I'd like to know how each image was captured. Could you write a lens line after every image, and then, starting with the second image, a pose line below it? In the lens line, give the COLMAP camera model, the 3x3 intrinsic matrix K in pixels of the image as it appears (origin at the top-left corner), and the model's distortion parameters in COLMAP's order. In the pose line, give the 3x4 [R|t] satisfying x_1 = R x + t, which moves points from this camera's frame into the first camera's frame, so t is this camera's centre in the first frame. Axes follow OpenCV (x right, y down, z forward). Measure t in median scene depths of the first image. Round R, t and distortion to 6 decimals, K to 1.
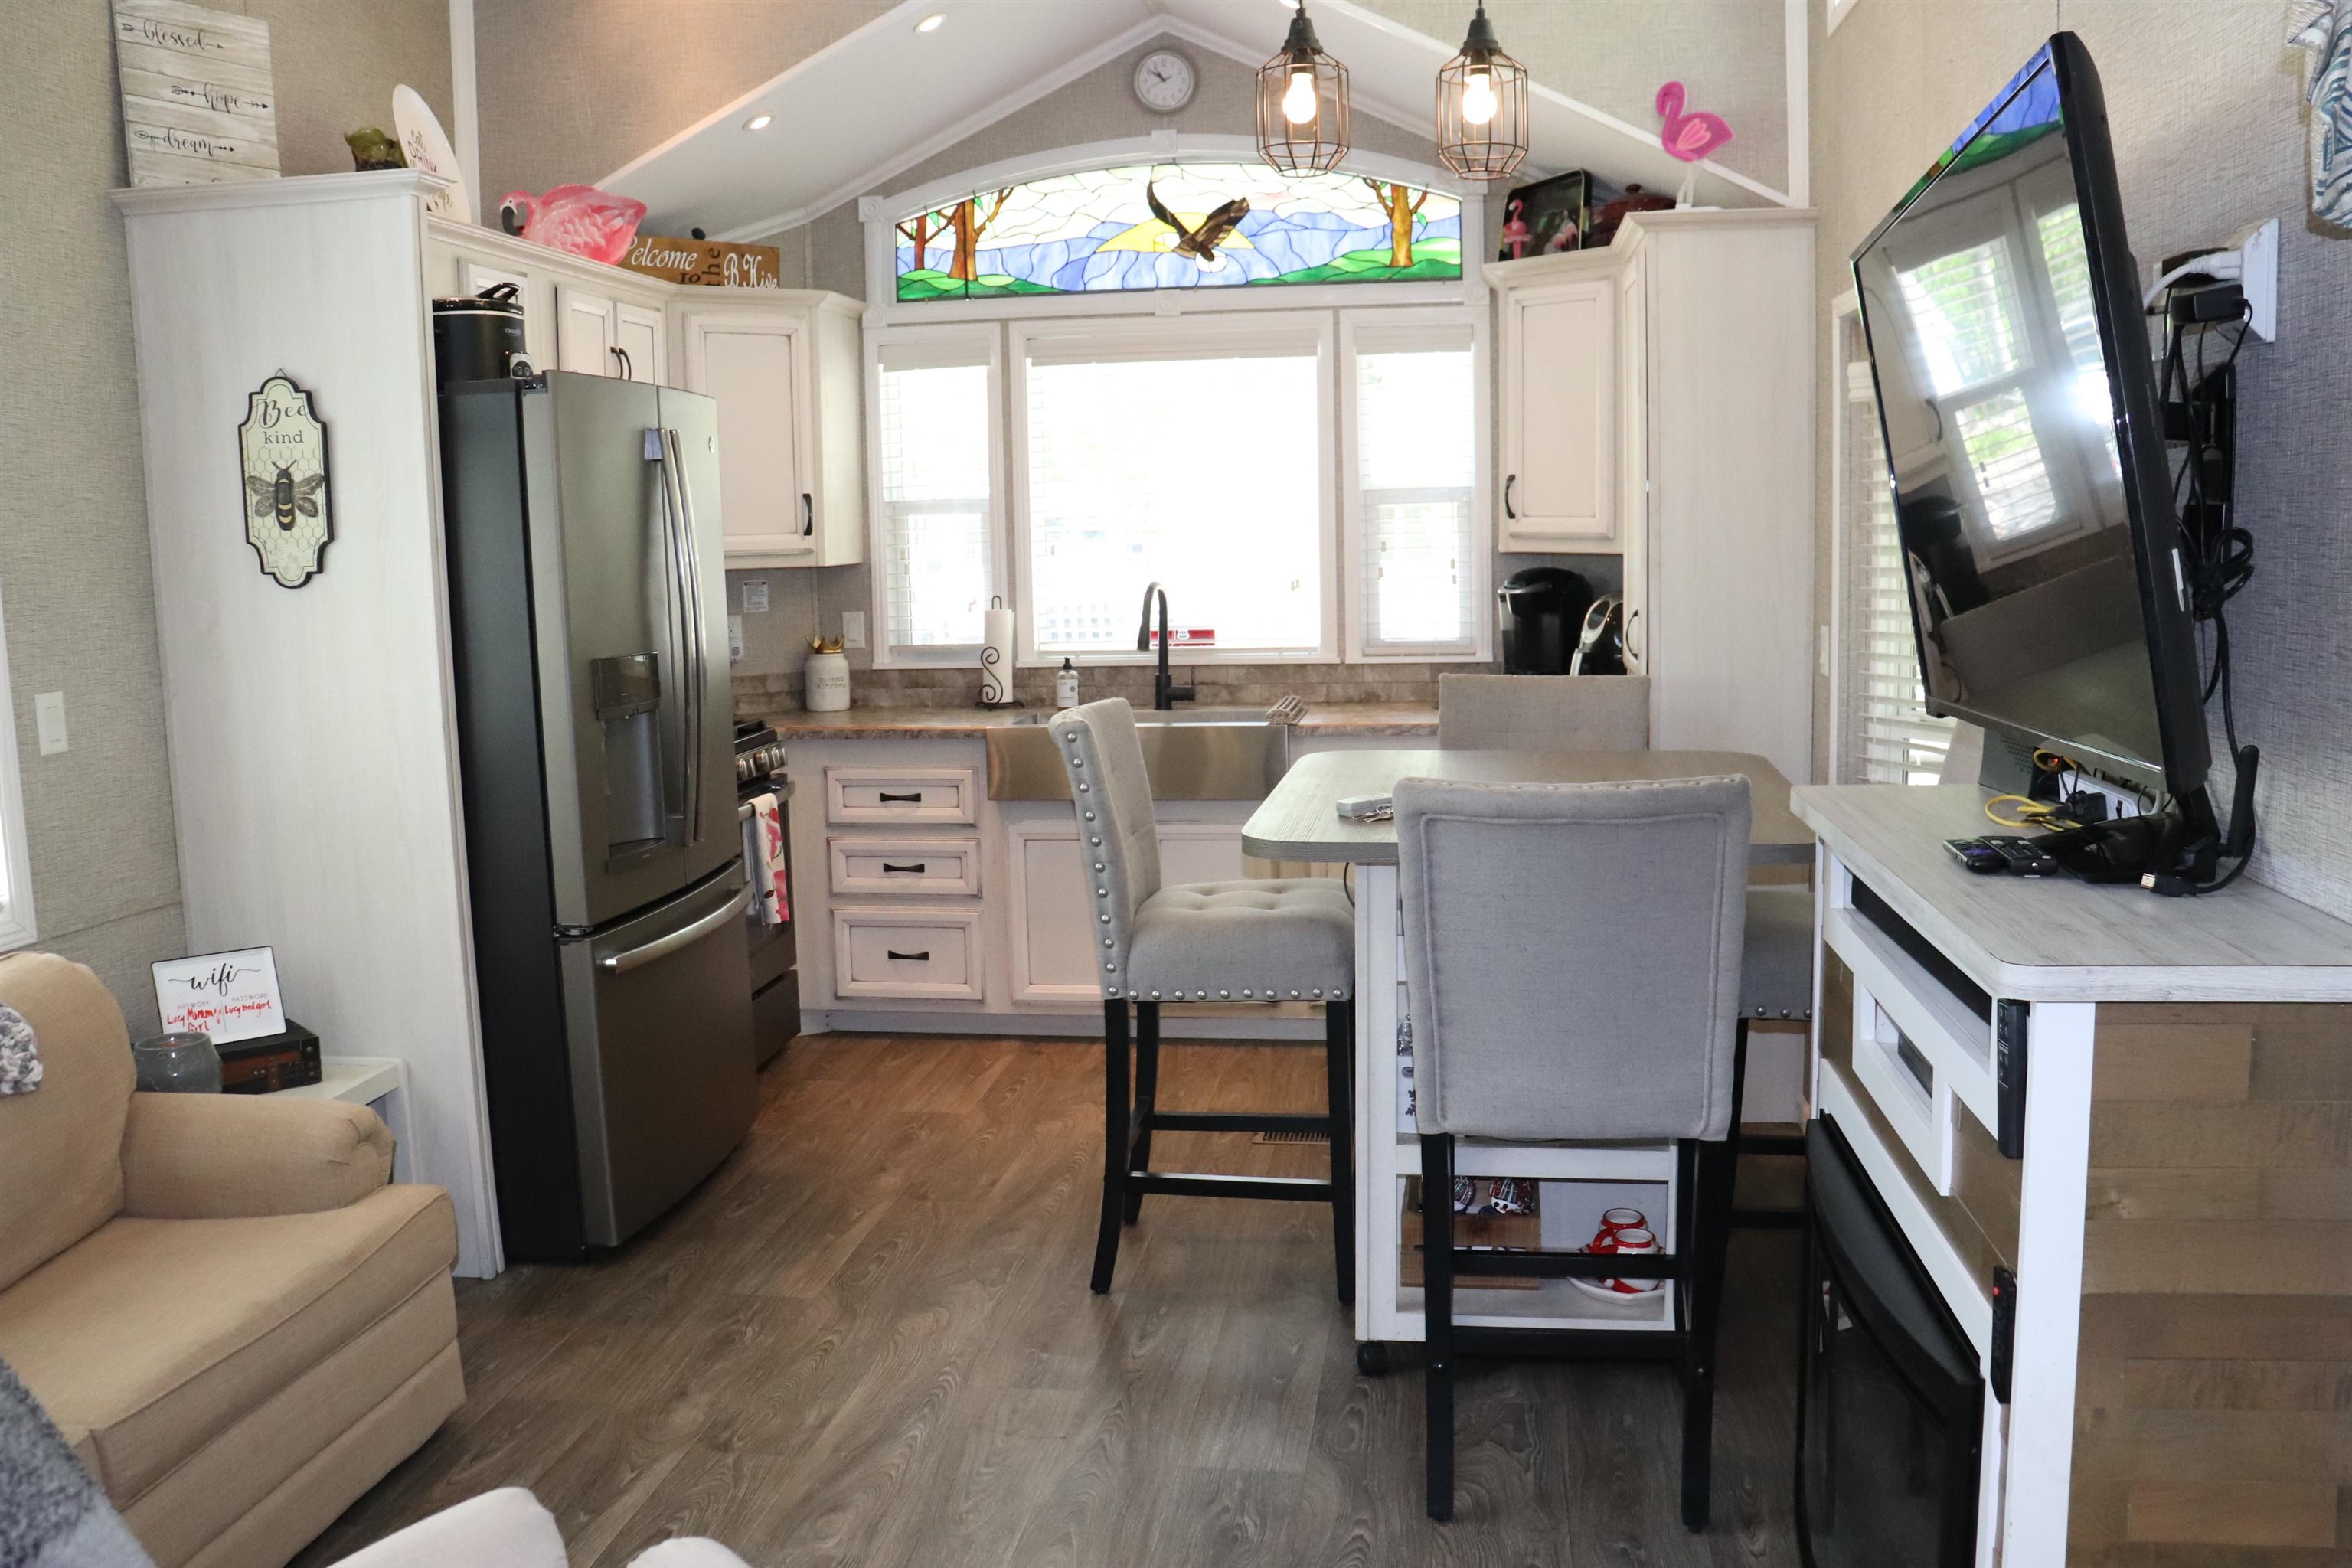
lens RADIAL K [[1940.2, 0, 1187.8], [0, 1940.2, 786.7], [0, 0, 1]] dist [-0.175473, 0.161679]
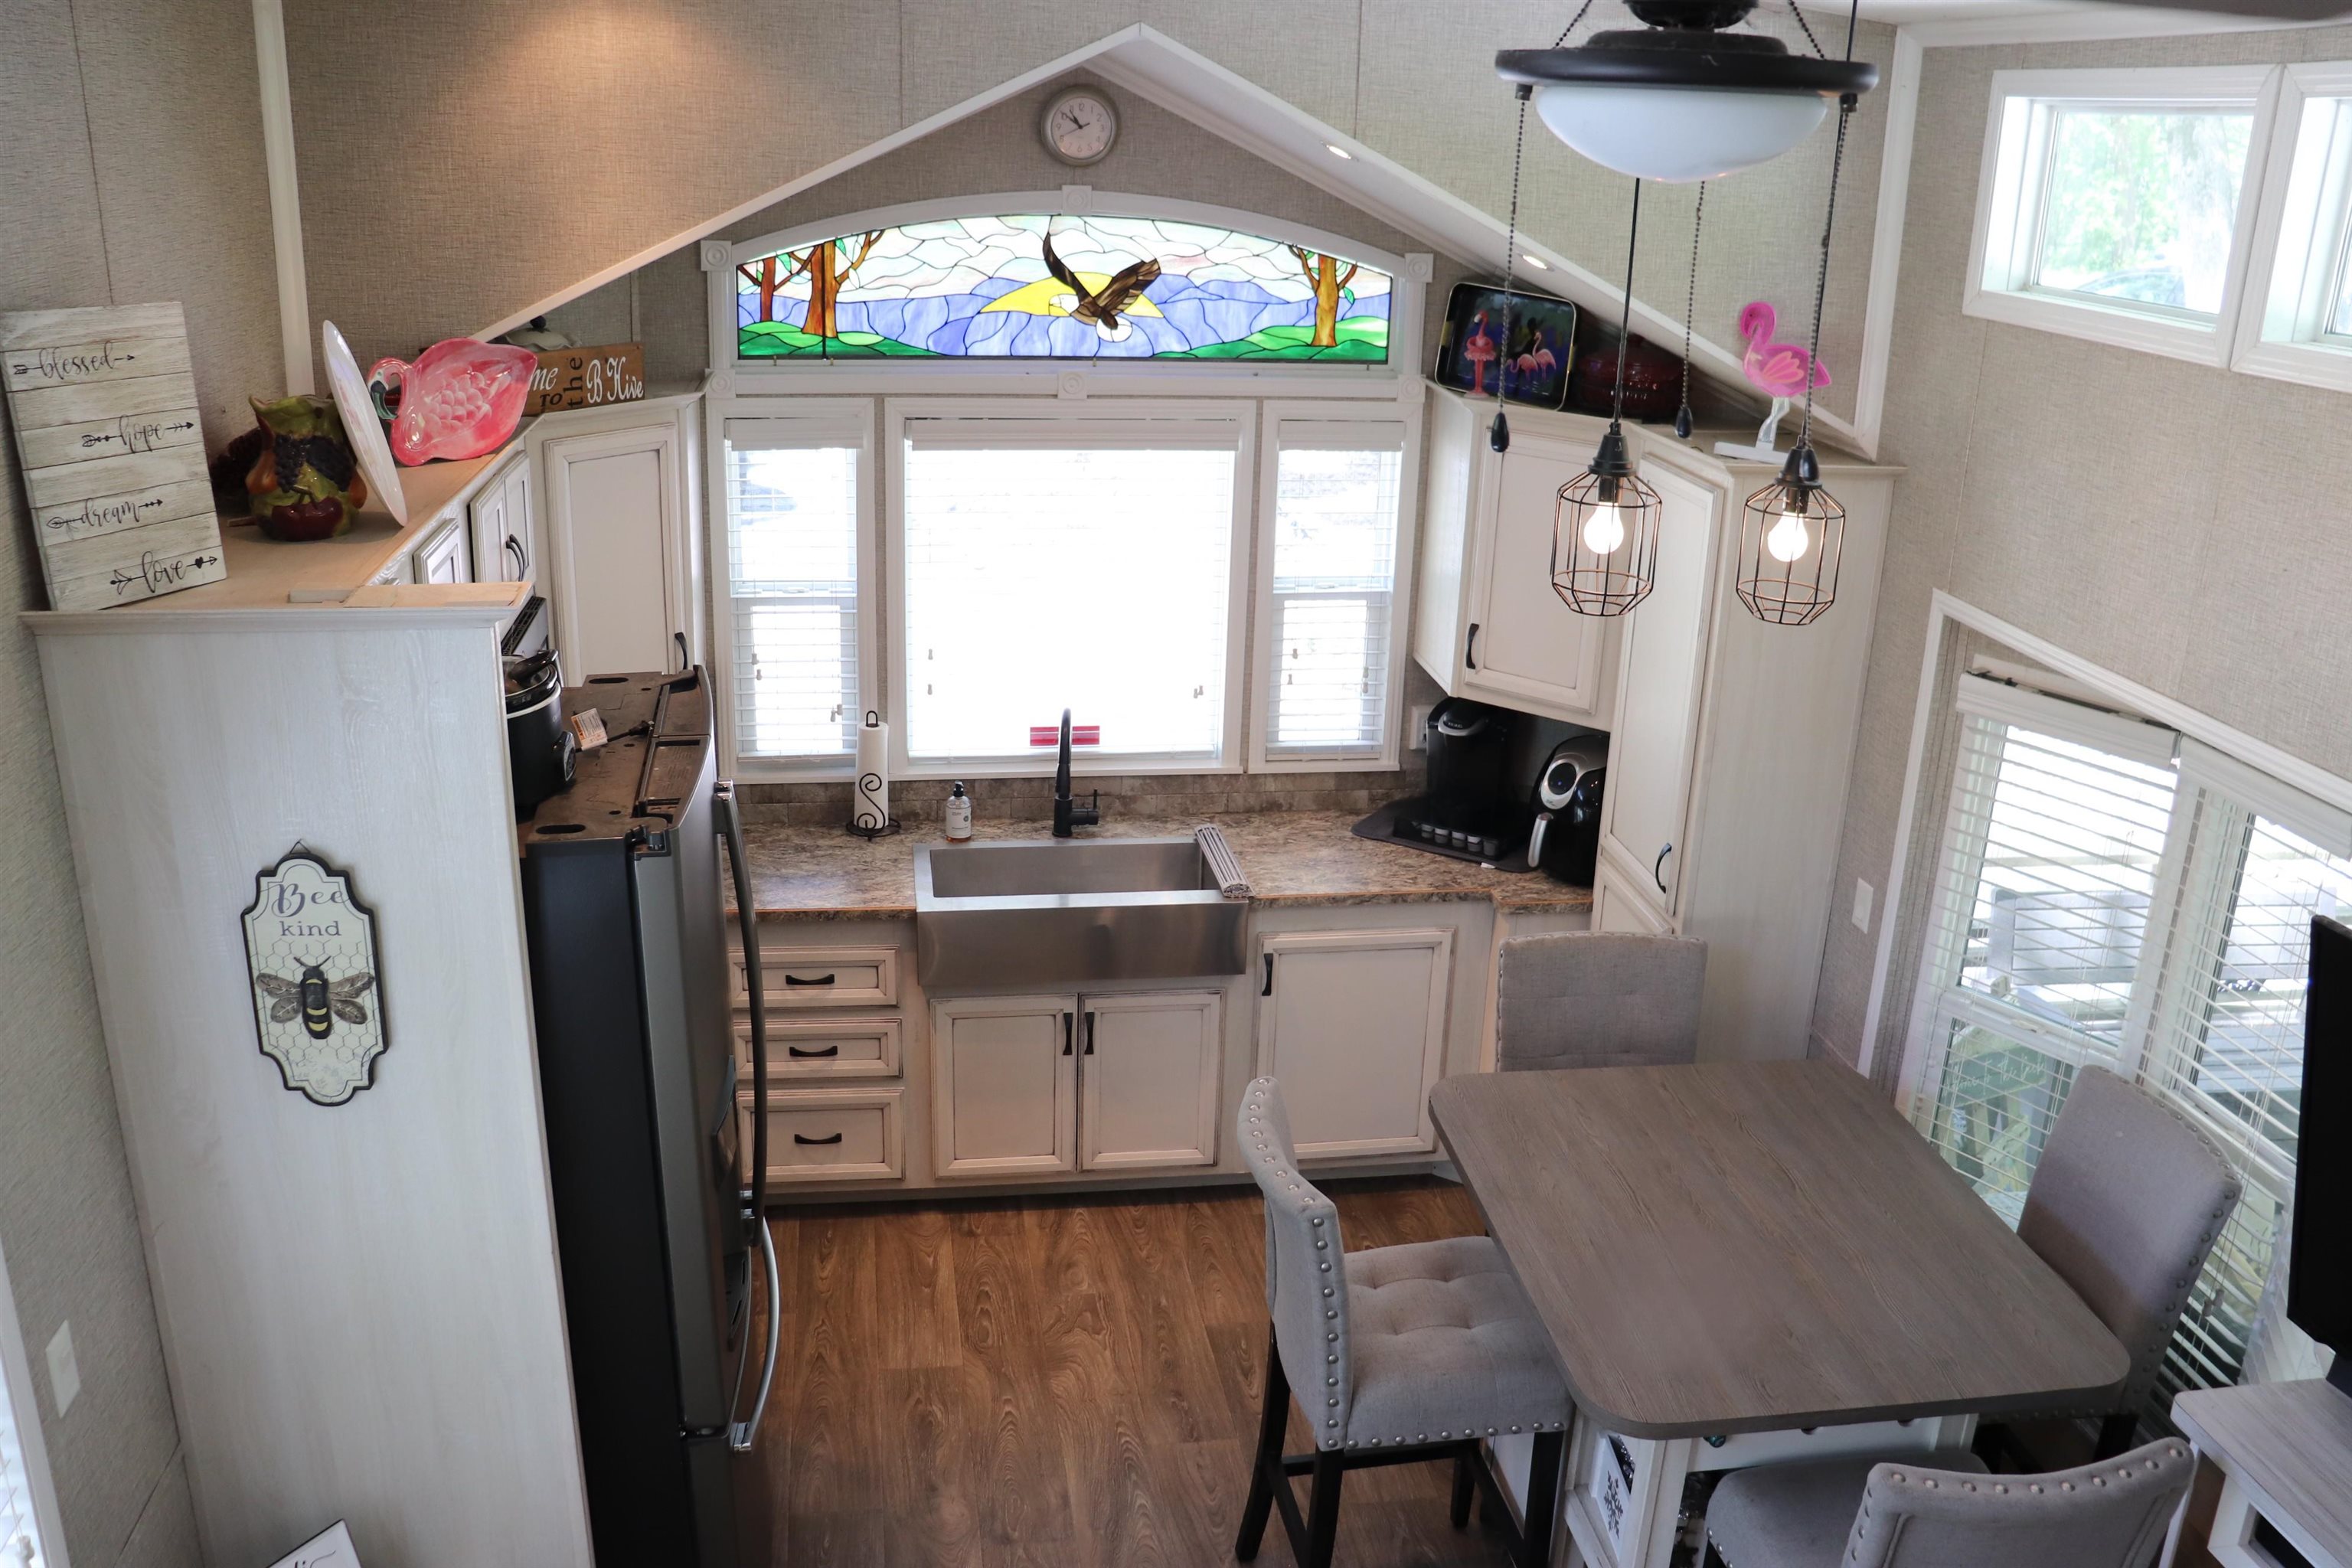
lens RADIAL K [[1958.4, 0, 1187.2], [0, 1958.4, 783.6], [0, 0, 1]] dist [-0.175630, 0.162272]
pose [[0.954057, -0.047246, 0.295877, -0.248773], [-0.012611, 0.980283, 0.197195, -0.267696], [-0.299360, -0.191866, 0.934650, 0.130272]]
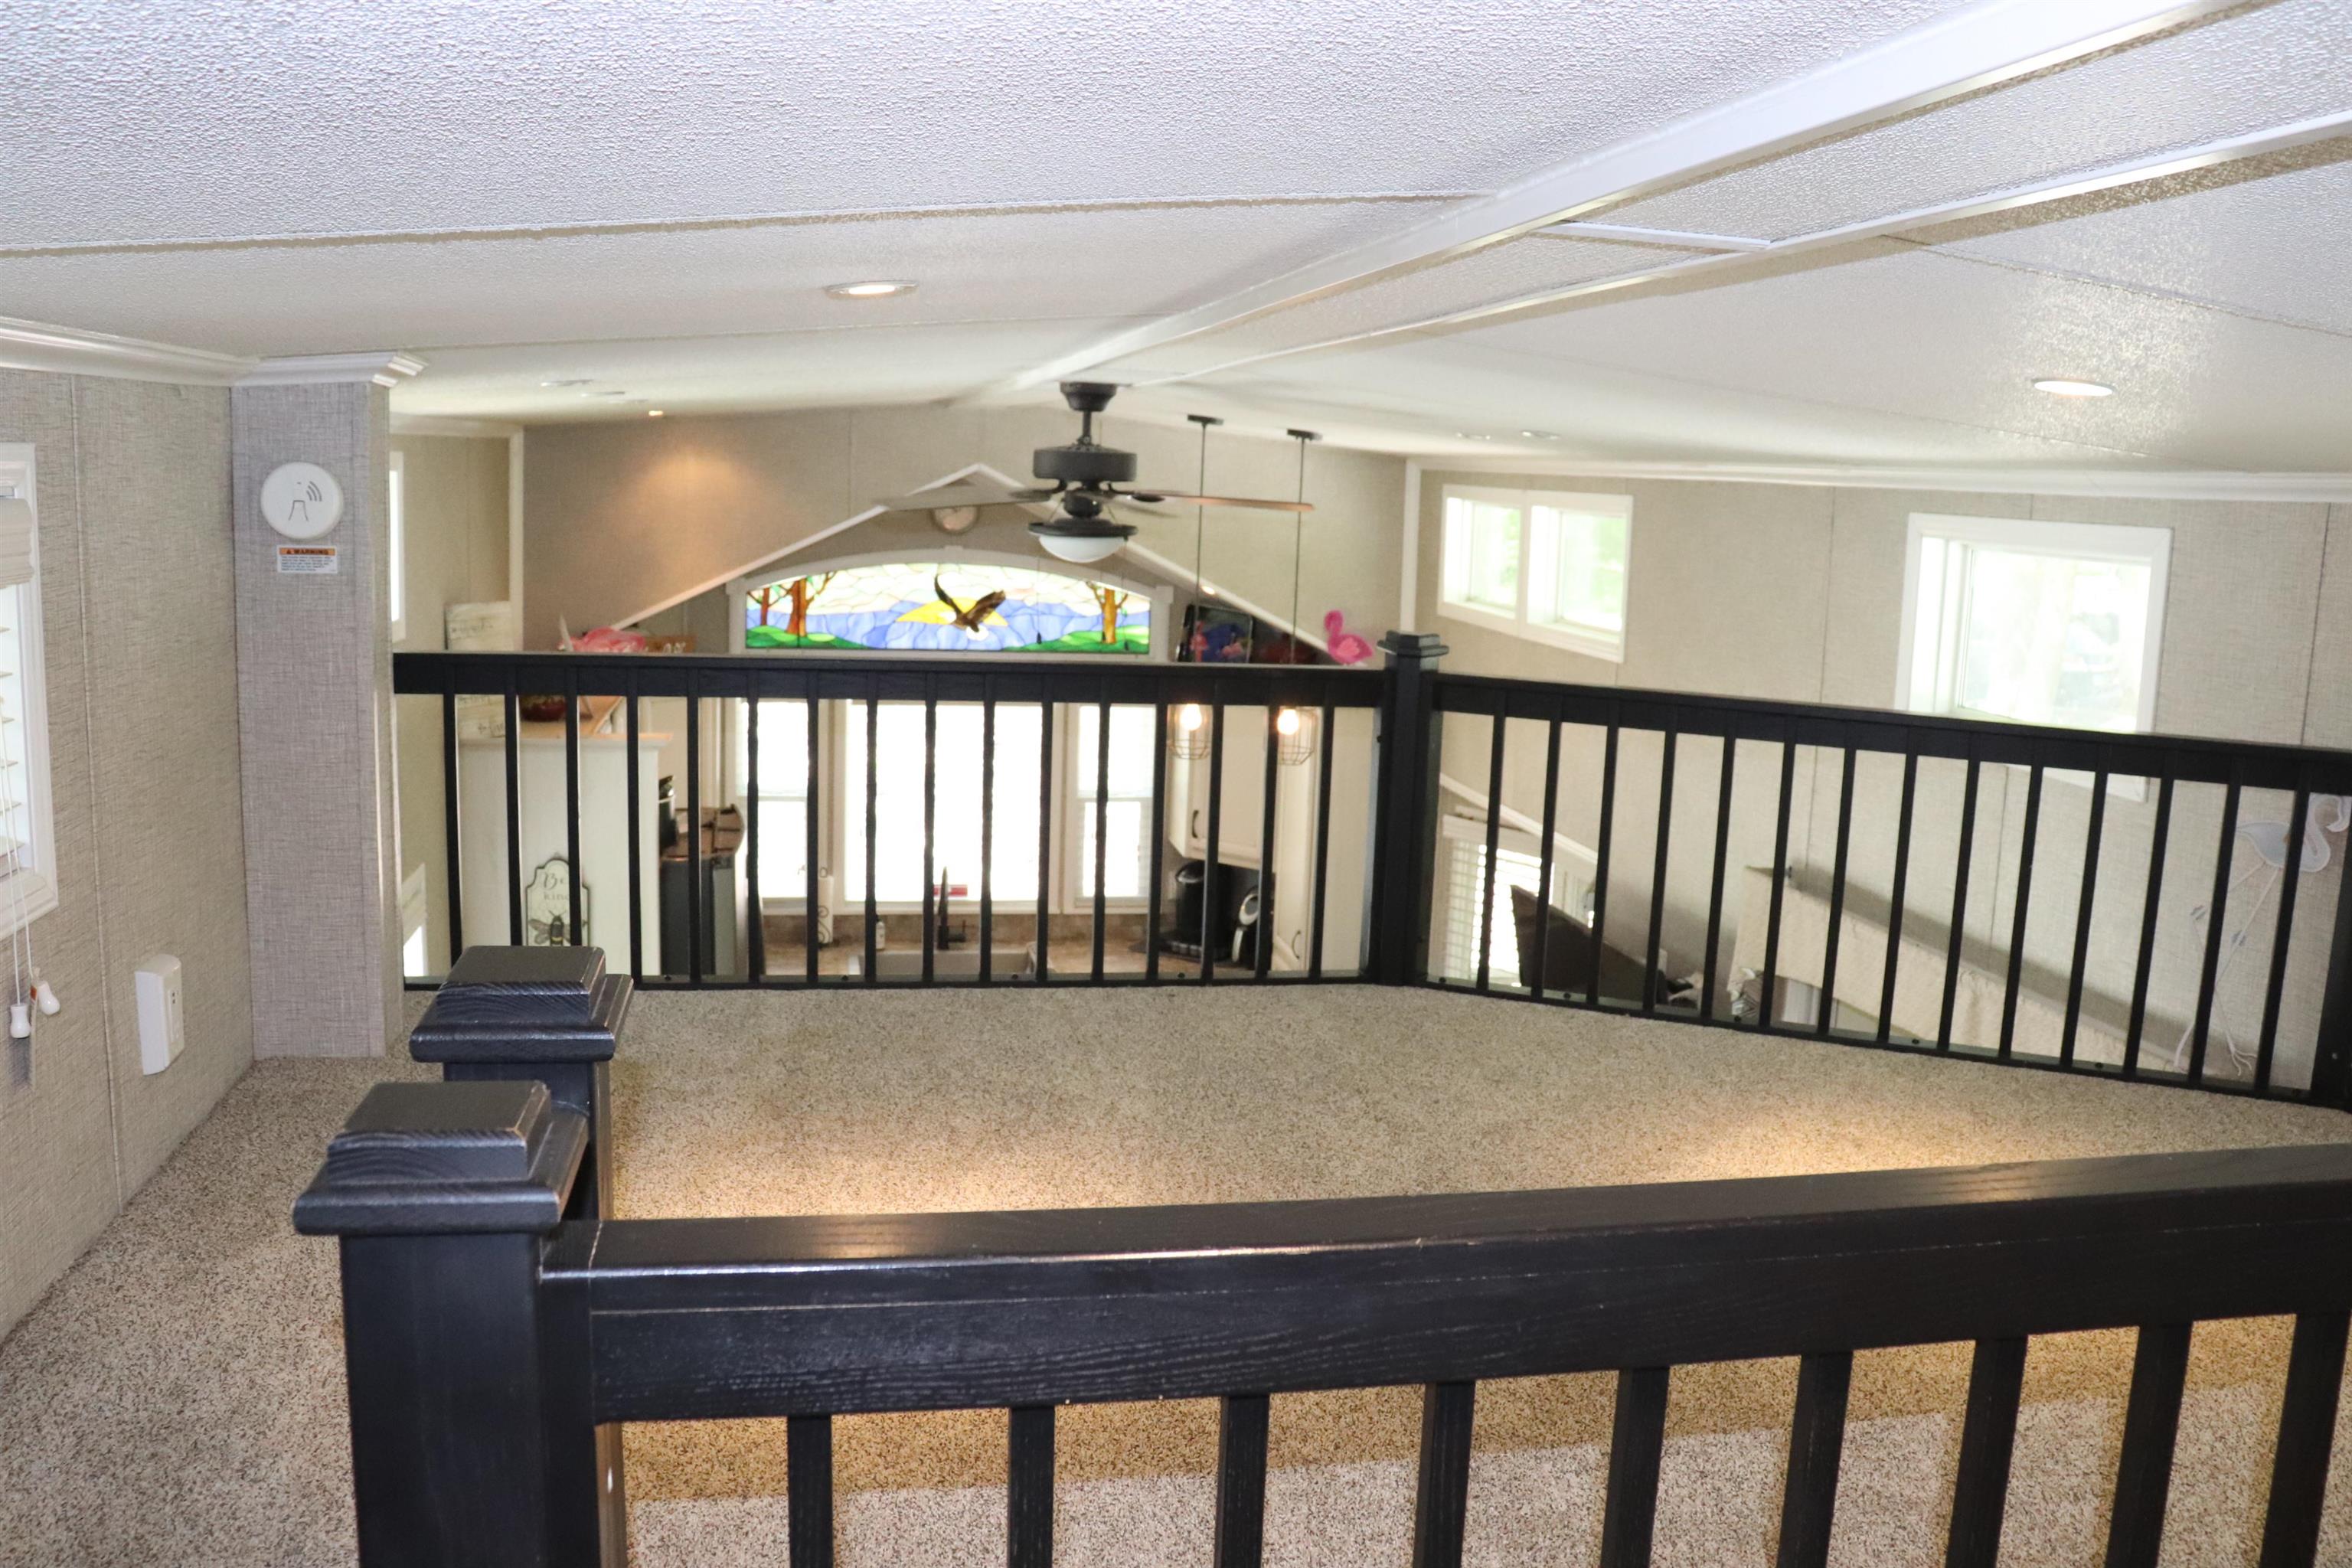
lens RADIAL K [[1937.4, 0, 1199.2], [0, 1937.4, 790.5], [0, 0, 1]] dist [-0.173195, 0.154611]
pose [[0.940354, 0.002319, 0.340191, -0.349434], [-0.013908, 0.999403, 0.031633, -0.222958], [-0.339914, -0.034477, 0.939824, -0.446080]]
